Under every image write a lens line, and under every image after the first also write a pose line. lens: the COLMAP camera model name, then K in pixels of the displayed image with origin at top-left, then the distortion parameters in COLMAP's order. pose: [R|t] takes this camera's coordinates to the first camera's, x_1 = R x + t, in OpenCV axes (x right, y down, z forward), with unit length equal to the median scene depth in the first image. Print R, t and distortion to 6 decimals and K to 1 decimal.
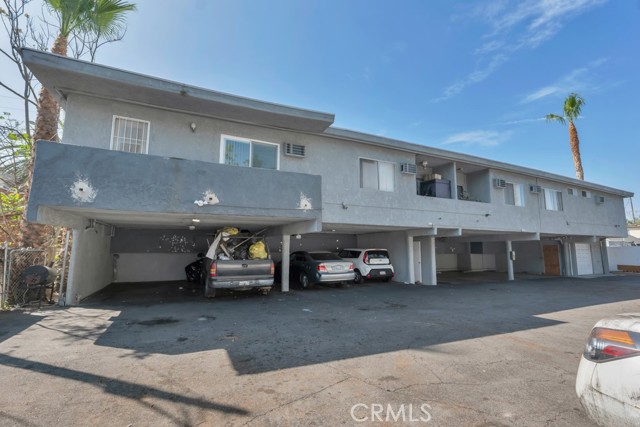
lens RADIAL K [[290.9, 0, 317.0], [0, 290.9, 214.9], [0, 0, 1]] dist [0.006012, -0.001822]
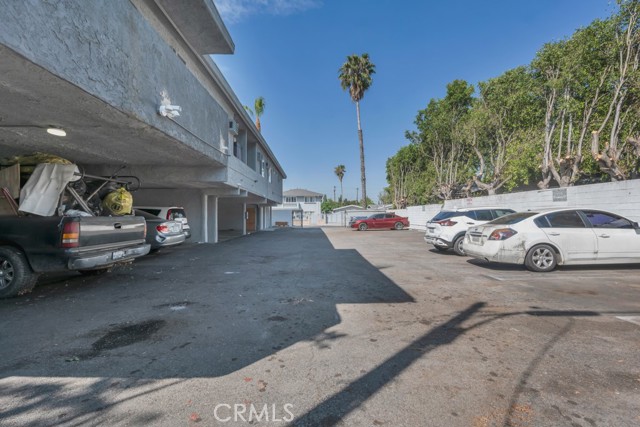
lens RADIAL K [[290.9, 0, 322.1], [0, 290.9, 213.1], [0, 0, 1]] dist [0.006012, -0.001822]
pose [[0.412548, 0.001725, 0.910934, -0.509042], [-0.102297, 0.993760, 0.044447, 0.063508], [-0.905174, -0.111522, 0.410151, 0.309575]]
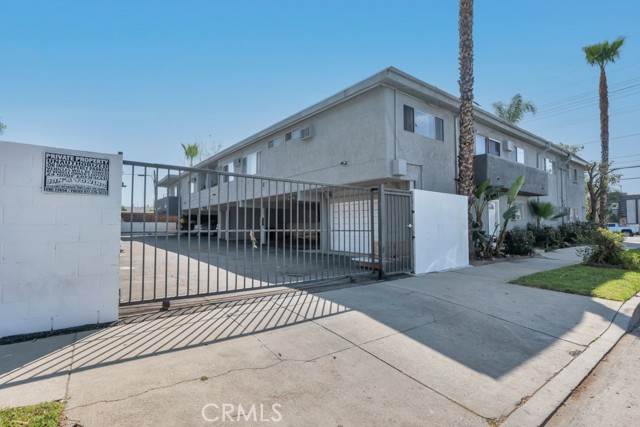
lens RADIAL K [[307.5, 0, 316.4], [0, 307.5, 214.7], [0, 0, 1]] dist [-0.001762, -0.000031]
pose [[0.191859, -0.037613, -0.980701, 2.840862], [0.118735, 0.992815, -0.014849, 0.239151], [0.974214, -0.113595, 0.194946, 1.519542]]
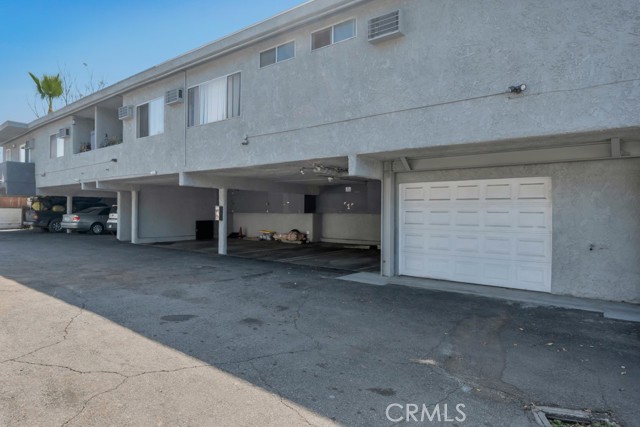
lens RADIAL K [[380.3, 0, 315.2], [0, 380.3, 214.8], [0, 0, 1]] dist [0.002110, 0.001094]
pose [[0.427063, 0.007216, -0.904193, 2.240107], [0.099400, 0.993533, 0.054877, 0.184867], [0.898742, -0.113313, 0.423584, 1.320883]]
